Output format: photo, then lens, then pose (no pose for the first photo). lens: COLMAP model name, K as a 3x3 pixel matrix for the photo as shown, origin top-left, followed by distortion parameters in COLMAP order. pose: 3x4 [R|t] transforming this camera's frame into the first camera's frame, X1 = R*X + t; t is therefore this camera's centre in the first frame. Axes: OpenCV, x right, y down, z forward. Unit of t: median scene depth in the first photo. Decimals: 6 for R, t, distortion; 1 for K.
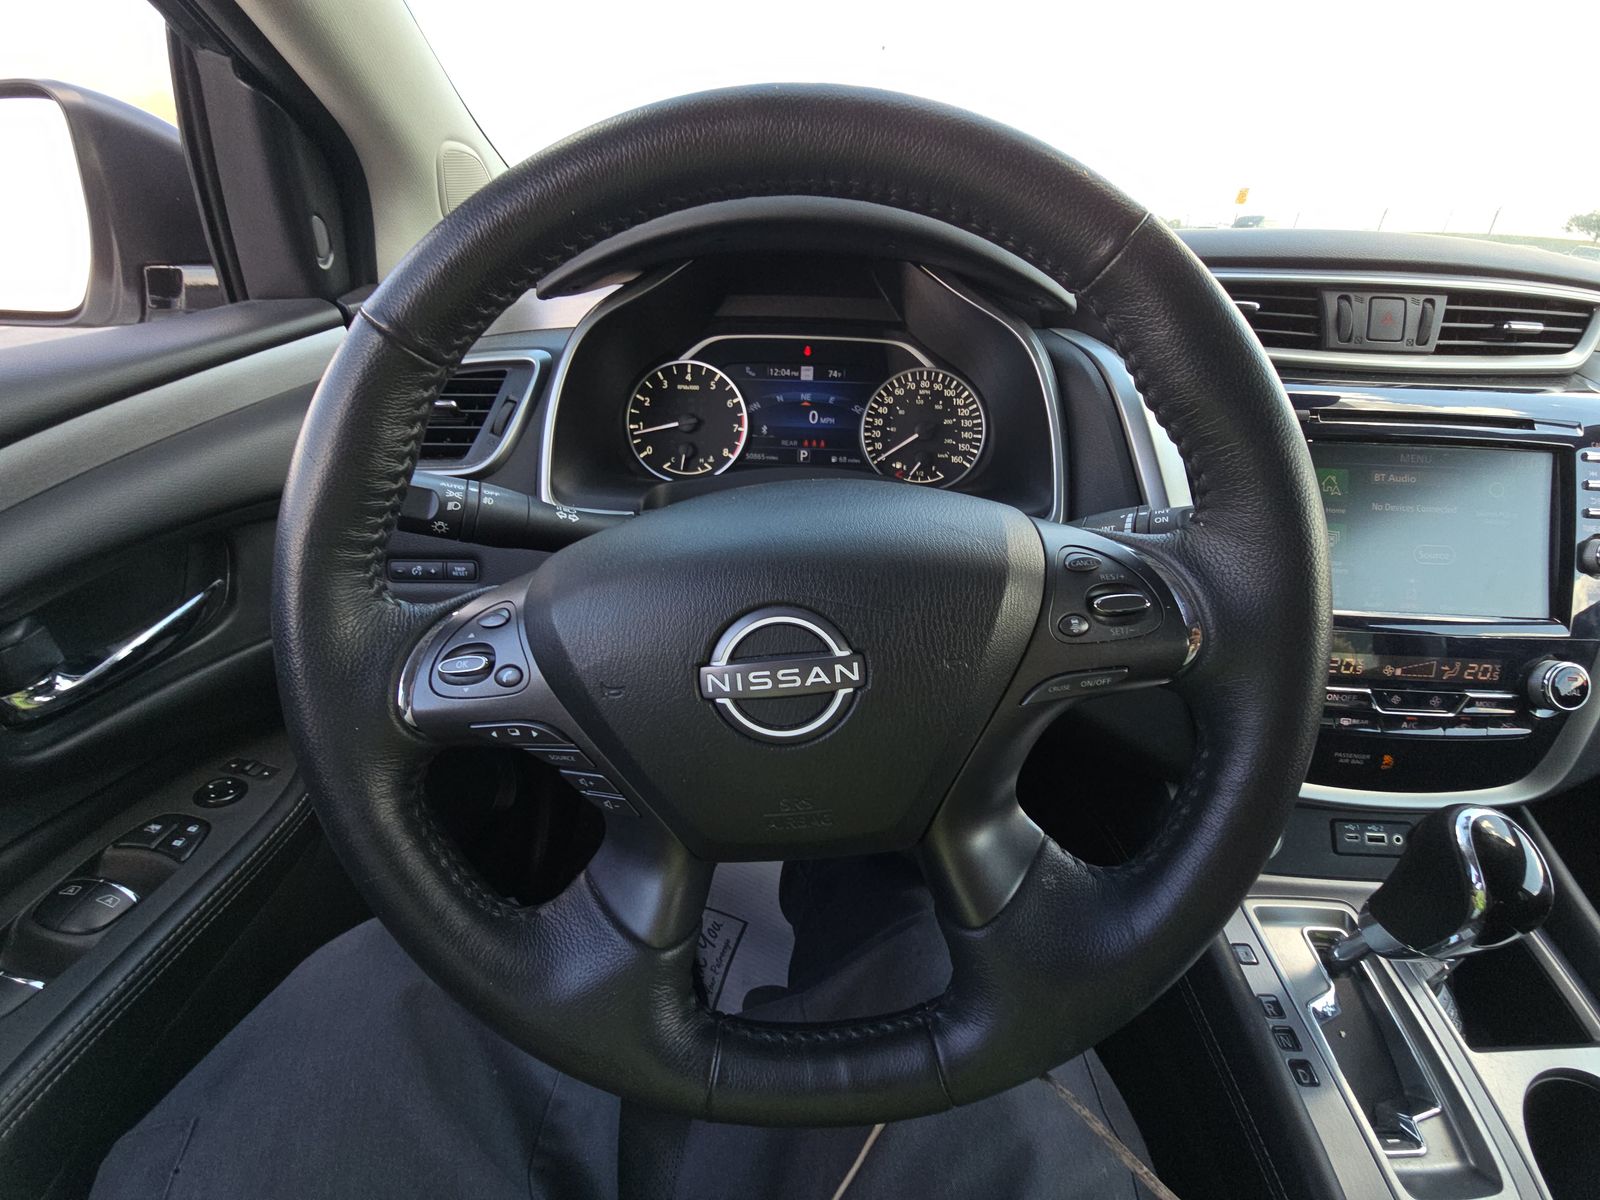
lens RADIAL K [[644.0, 0, 810.4], [0, 644.0, 597.9], [0, 0, 1]] dist [-0.000090, -0.000925]
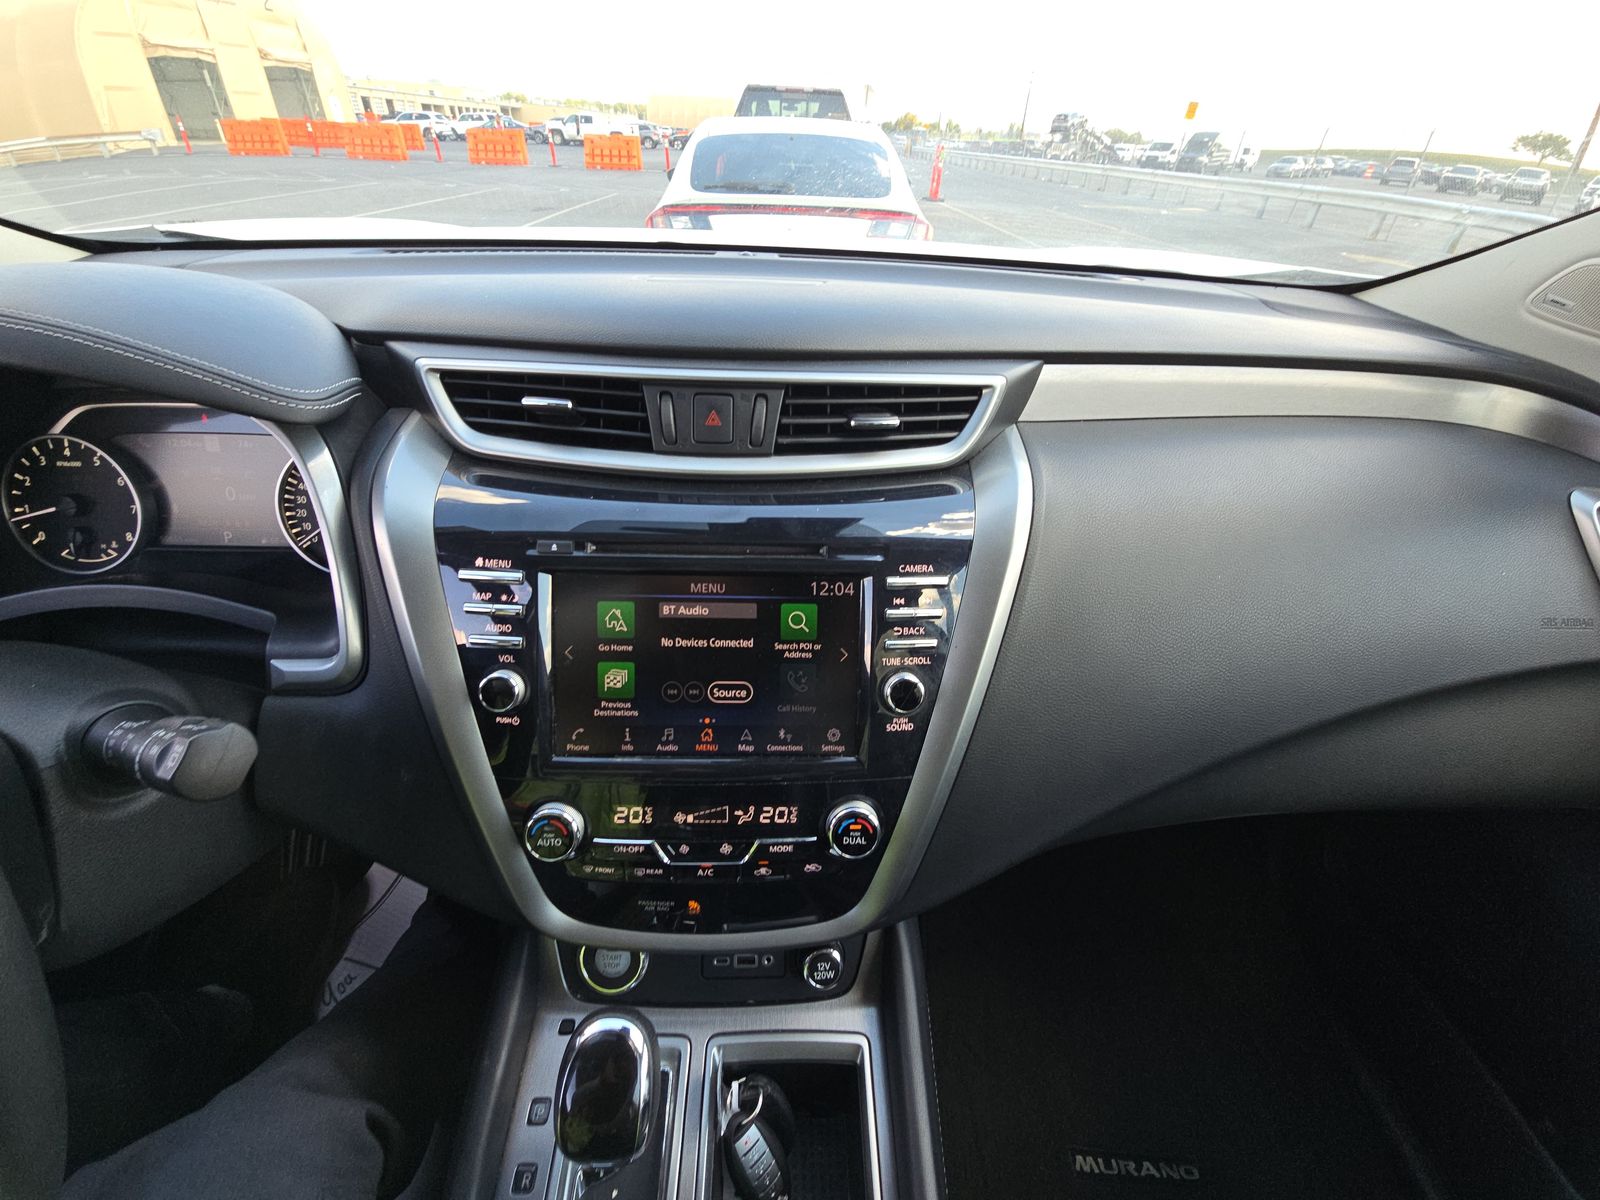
lens RADIAL K [[644.0, 0, 806.1], [0, 644.0, 587.7], [0, 0, 1]] dist [-0.000090, -0.000925]
pose [[0.997799, -0.030891, 0.058683, 0.742980], [0.025787, 0.995977, 0.085813, -0.210457], [-0.061098, -0.084111, 0.994581, 0.065588]]
